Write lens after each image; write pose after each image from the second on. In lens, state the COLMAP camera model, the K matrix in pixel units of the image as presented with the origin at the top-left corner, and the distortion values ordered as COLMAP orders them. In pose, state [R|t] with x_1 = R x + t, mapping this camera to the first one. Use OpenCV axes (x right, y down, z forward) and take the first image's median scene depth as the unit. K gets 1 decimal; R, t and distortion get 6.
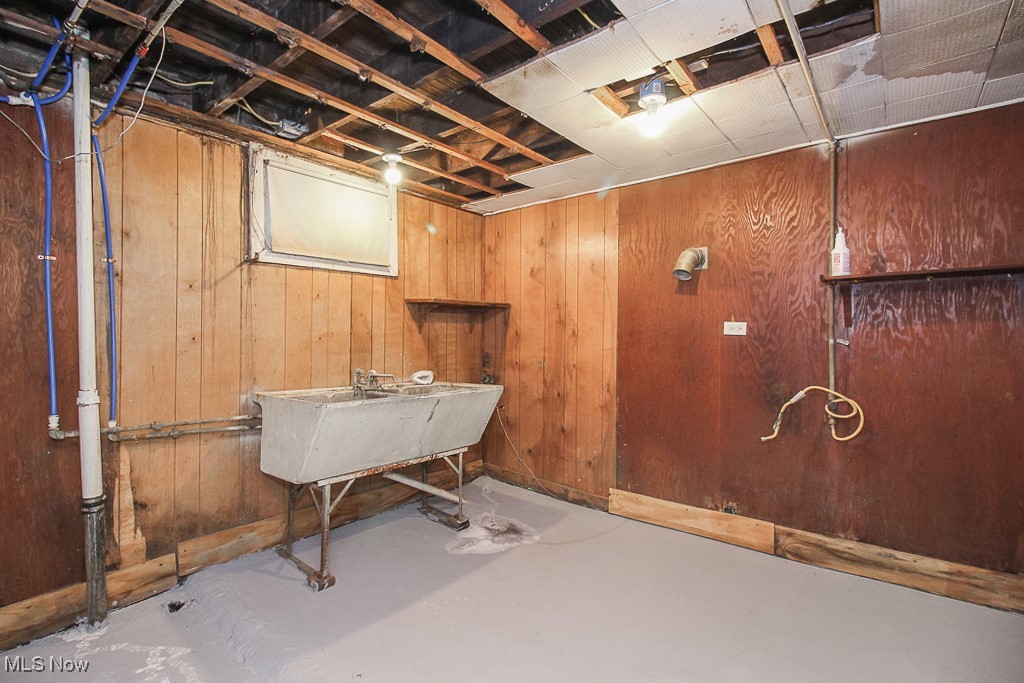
lens RADIAL K [[474.8, 0, 510.0], [0, 474.8, 331.6], [0, 0, 1]] dist [0.014375, -0.006383]
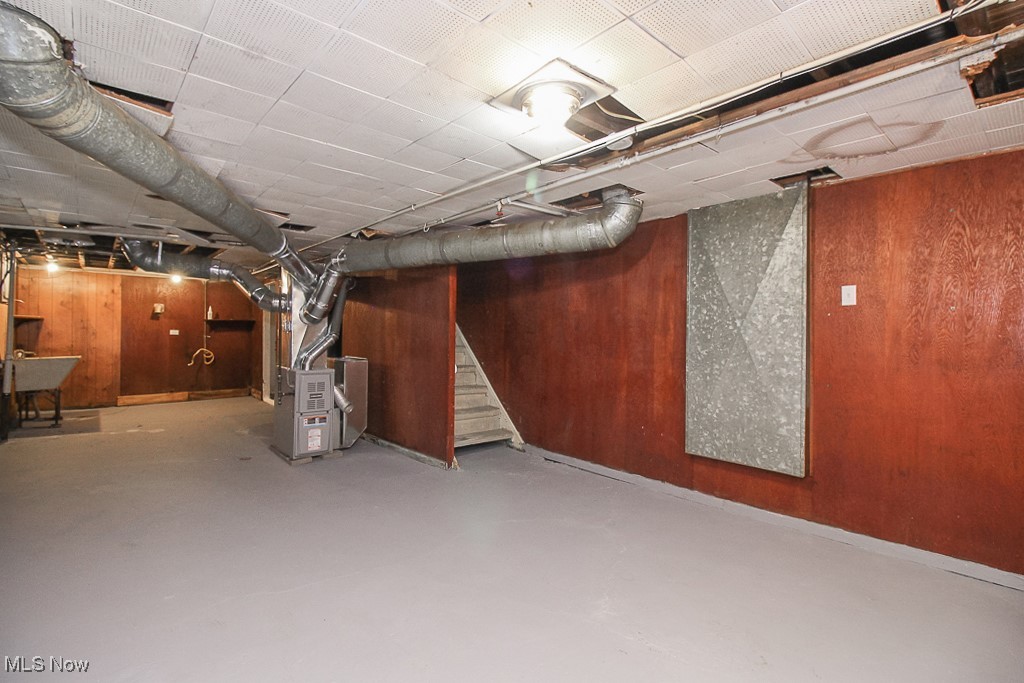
lens RADIAL K [[474.8, 0, 506.0], [0, 474.8, 335.5], [0, 0, 1]] dist [0.014375, -0.006383]
pose [[0.164954, -0.000013, 0.986301, -1.973766], [-0.010428, 0.999944, 0.001758, -0.012772], [-0.986246, -0.010575, 0.164944, -1.442766]]
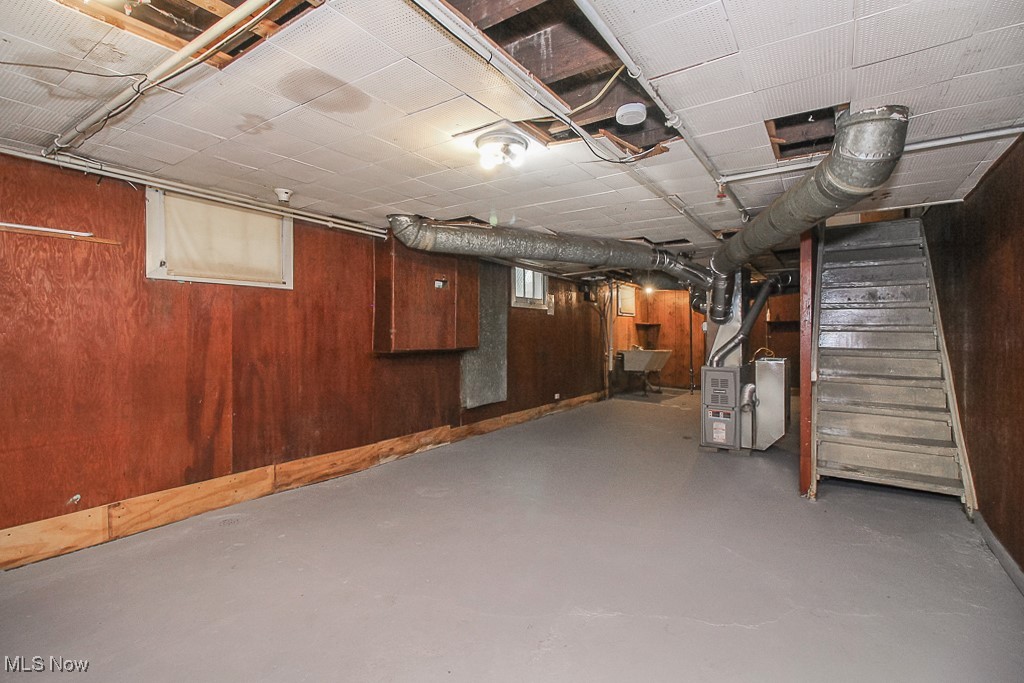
lens RADIAL K [[474.8, 0, 511.1], [0, 474.8, 337.7], [0, 0, 1]] dist [0.014375, -0.006383]
pose [[0.996141, 0.000710, 0.087761, -1.405045], [-0.001824, 0.999919, 0.012622, -0.013328], [-0.087745, -0.012733, 0.996062, -2.170113]]
